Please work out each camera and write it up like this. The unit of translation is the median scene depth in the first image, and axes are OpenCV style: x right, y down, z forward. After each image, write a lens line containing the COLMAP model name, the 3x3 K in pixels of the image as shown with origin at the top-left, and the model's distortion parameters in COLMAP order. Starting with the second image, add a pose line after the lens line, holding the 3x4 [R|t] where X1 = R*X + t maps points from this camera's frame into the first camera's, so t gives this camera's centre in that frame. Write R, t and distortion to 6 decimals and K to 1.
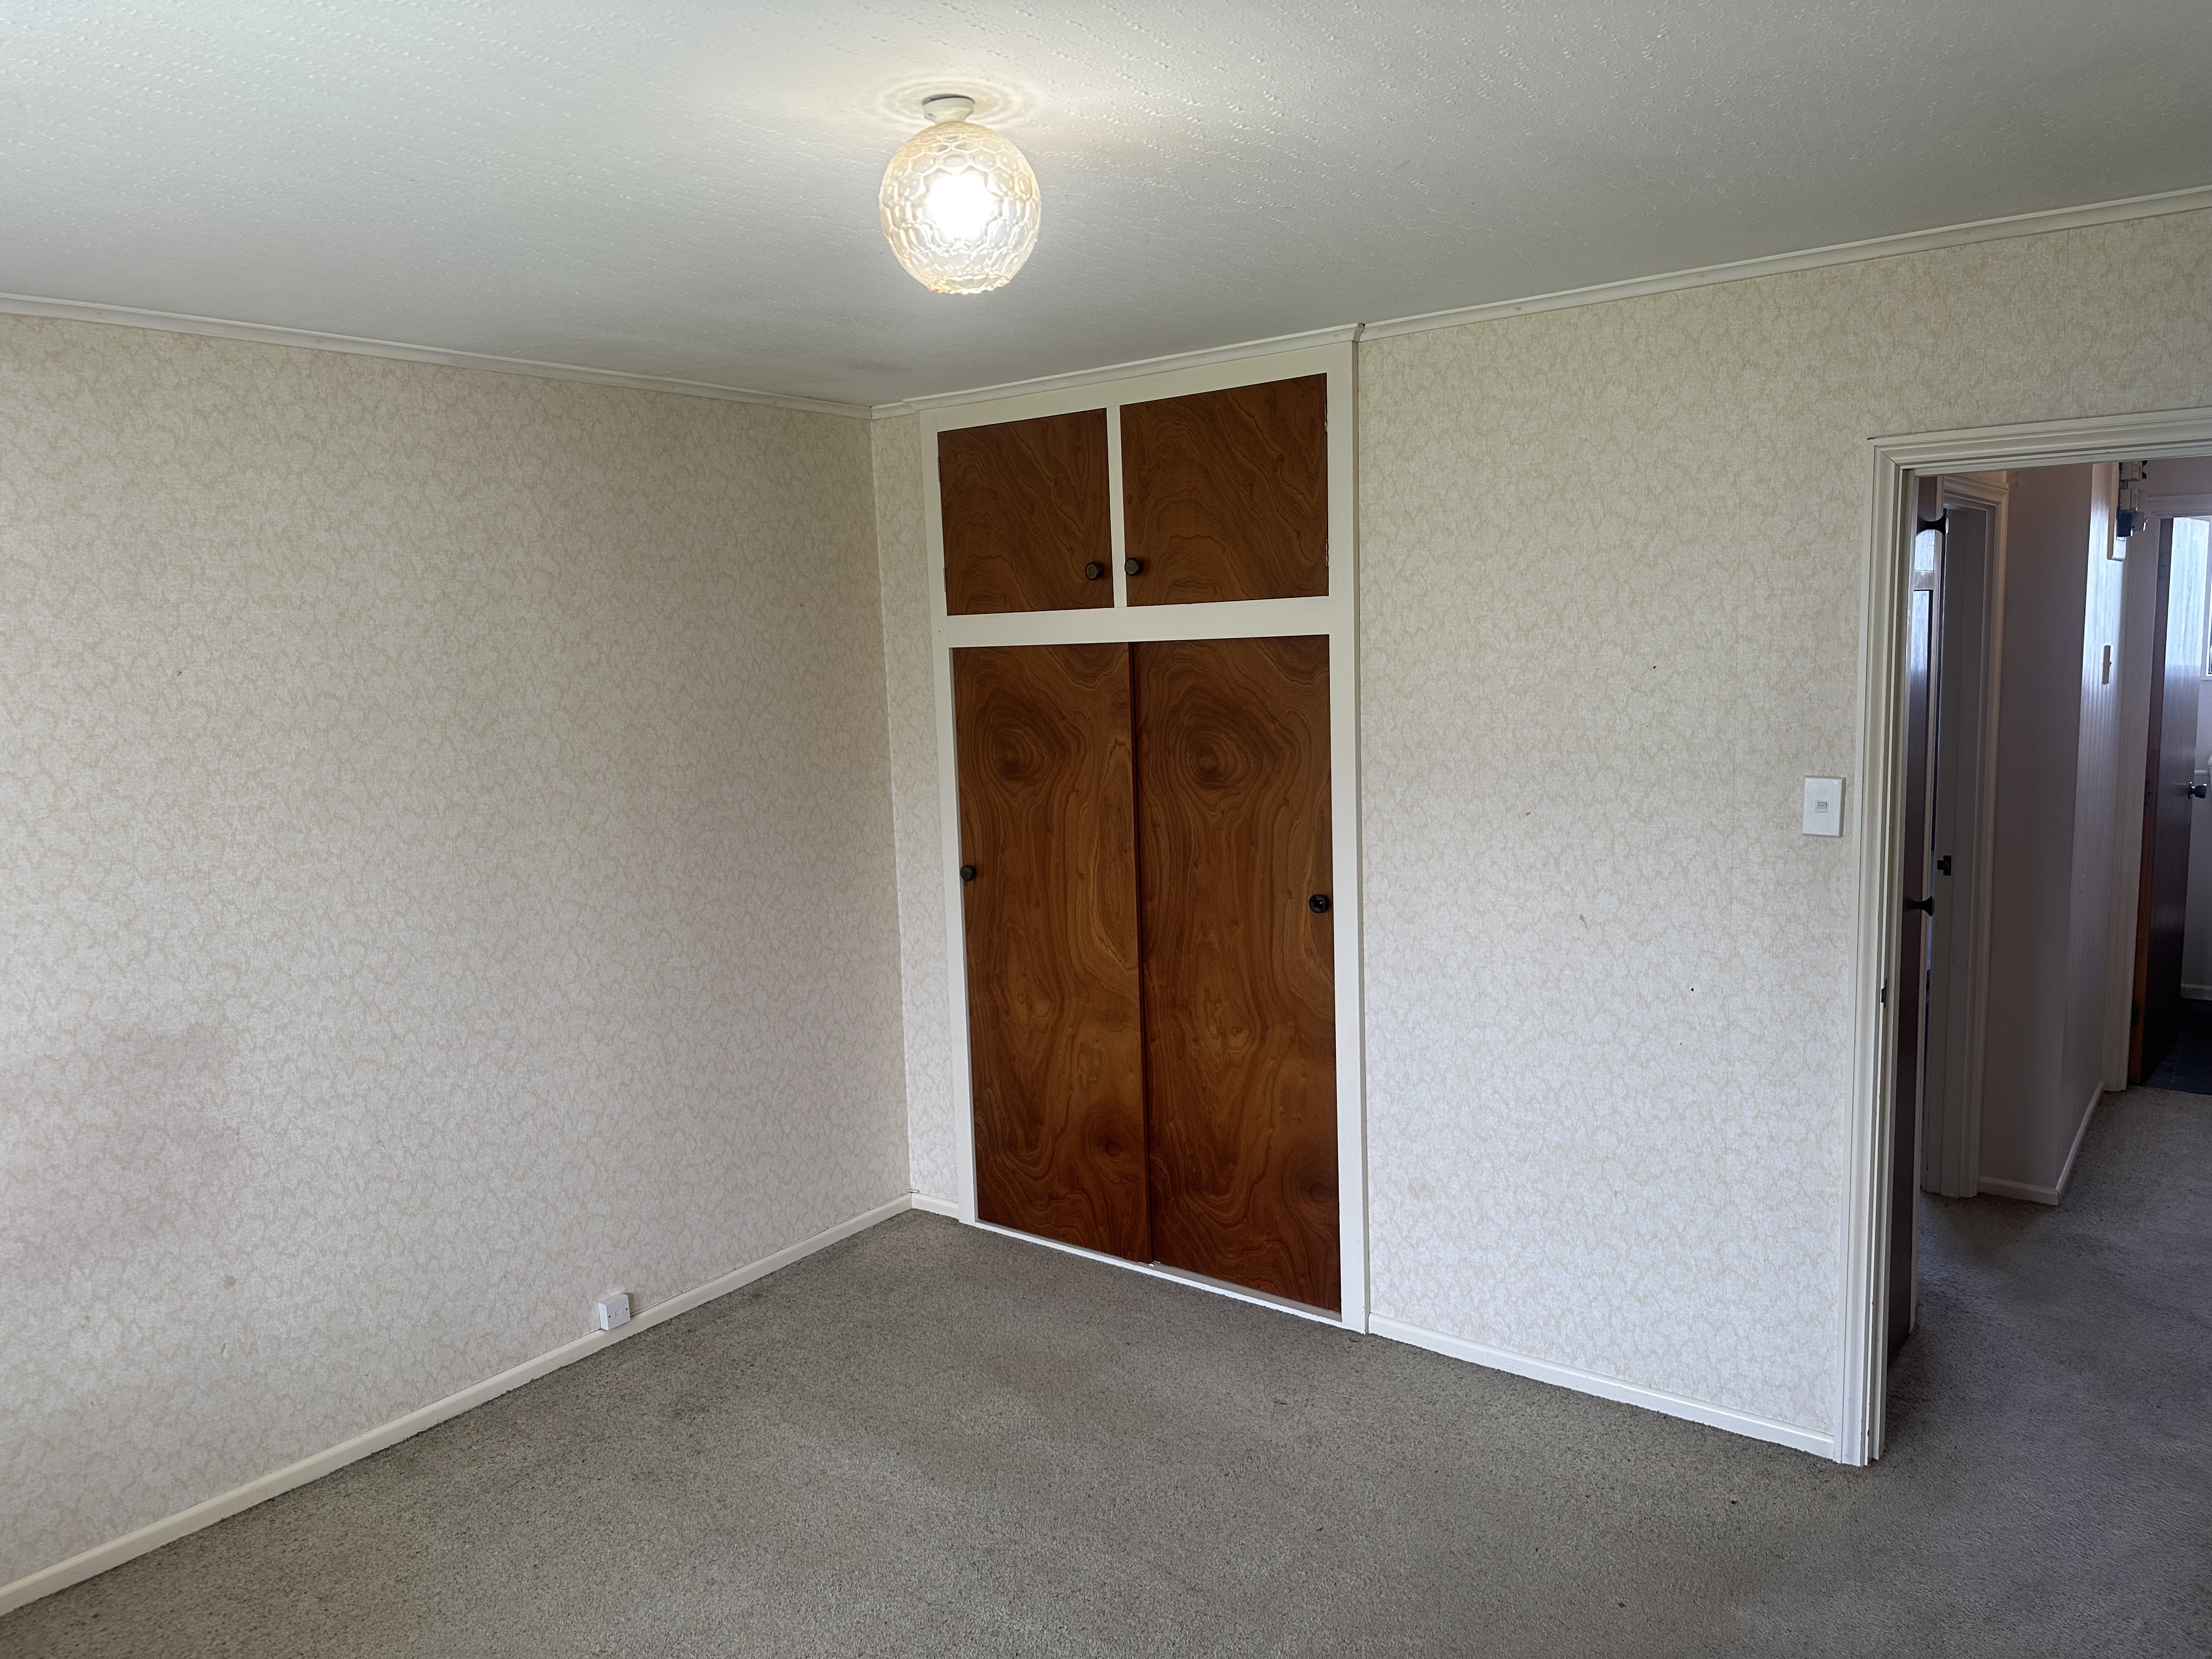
lens RADIAL K [[1539.5, 0, 1100.6], [0, 1539.5, 831.9], [0, 0, 1]] dist [0.081138, -0.087050]
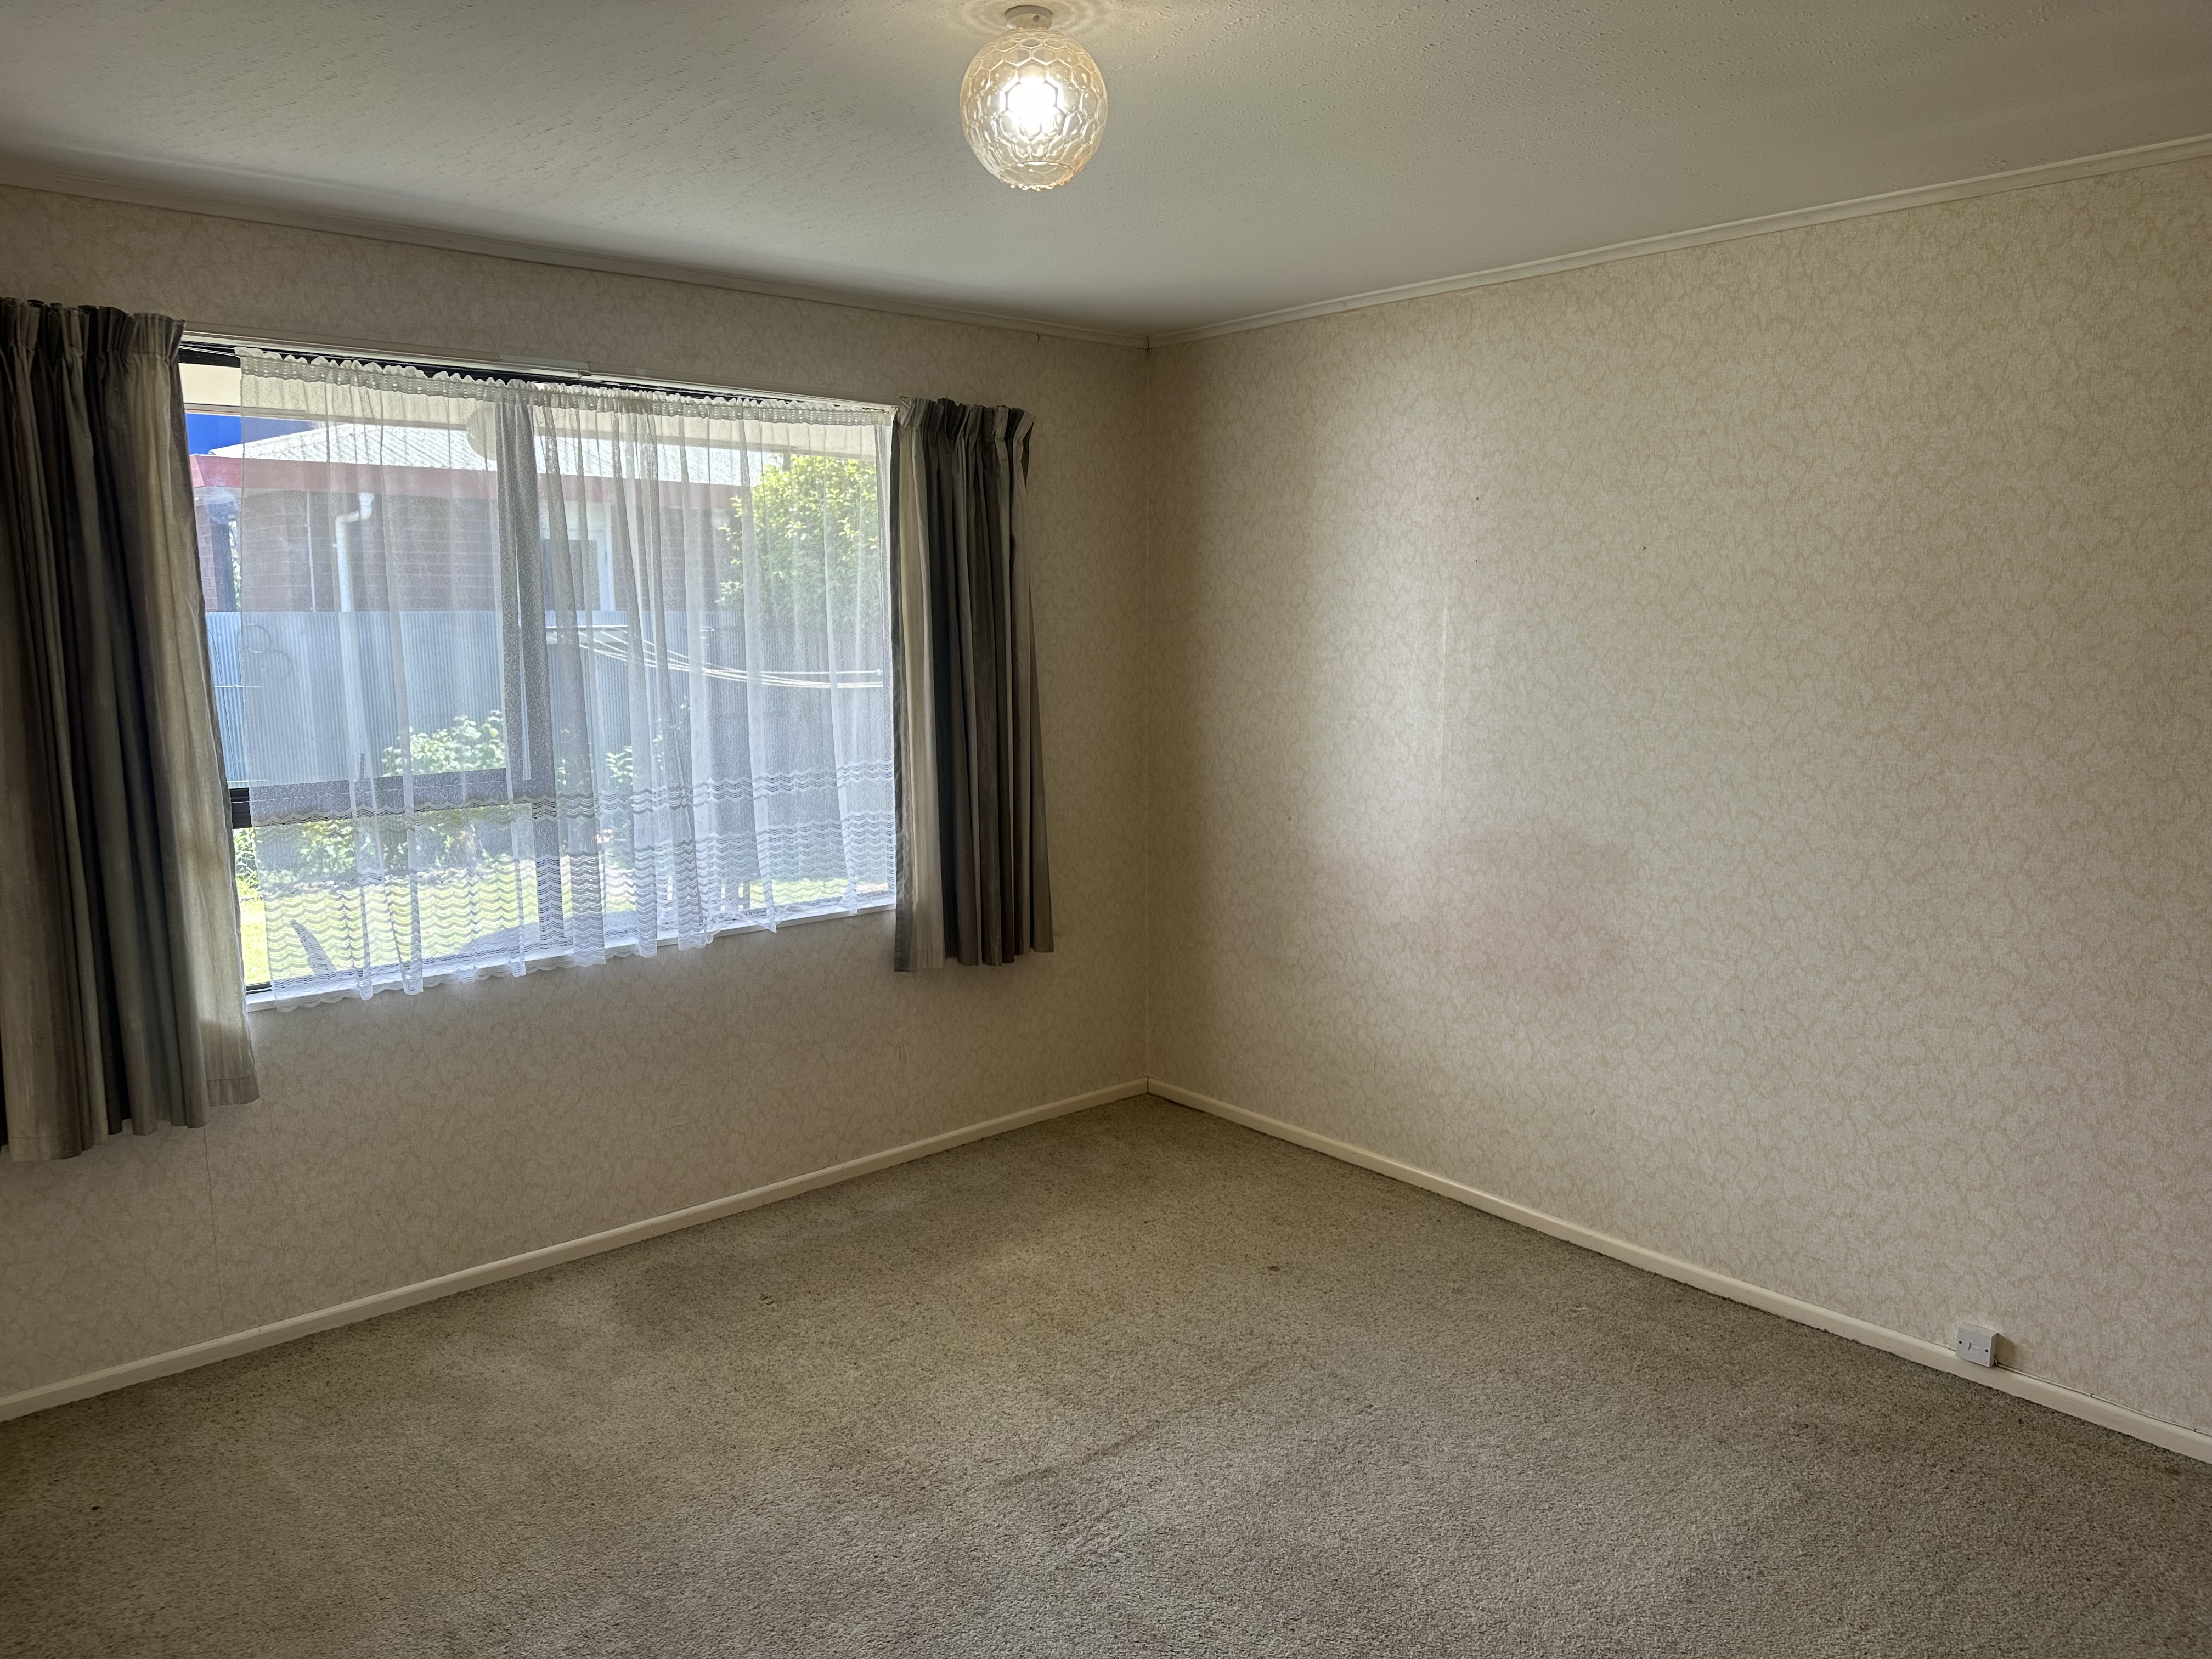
lens RADIAL K [[1539.5, 0, 1100.6], [0, 1539.5, 831.9], [0, 0, 1]] dist [0.081138, -0.087050]
pose [[-0.169709, 0.182360, -0.968475, 0.608757], [-0.125101, 0.970794, 0.204719, -0.076601], [0.977522, 0.155900, -0.141939, 0.738567]]
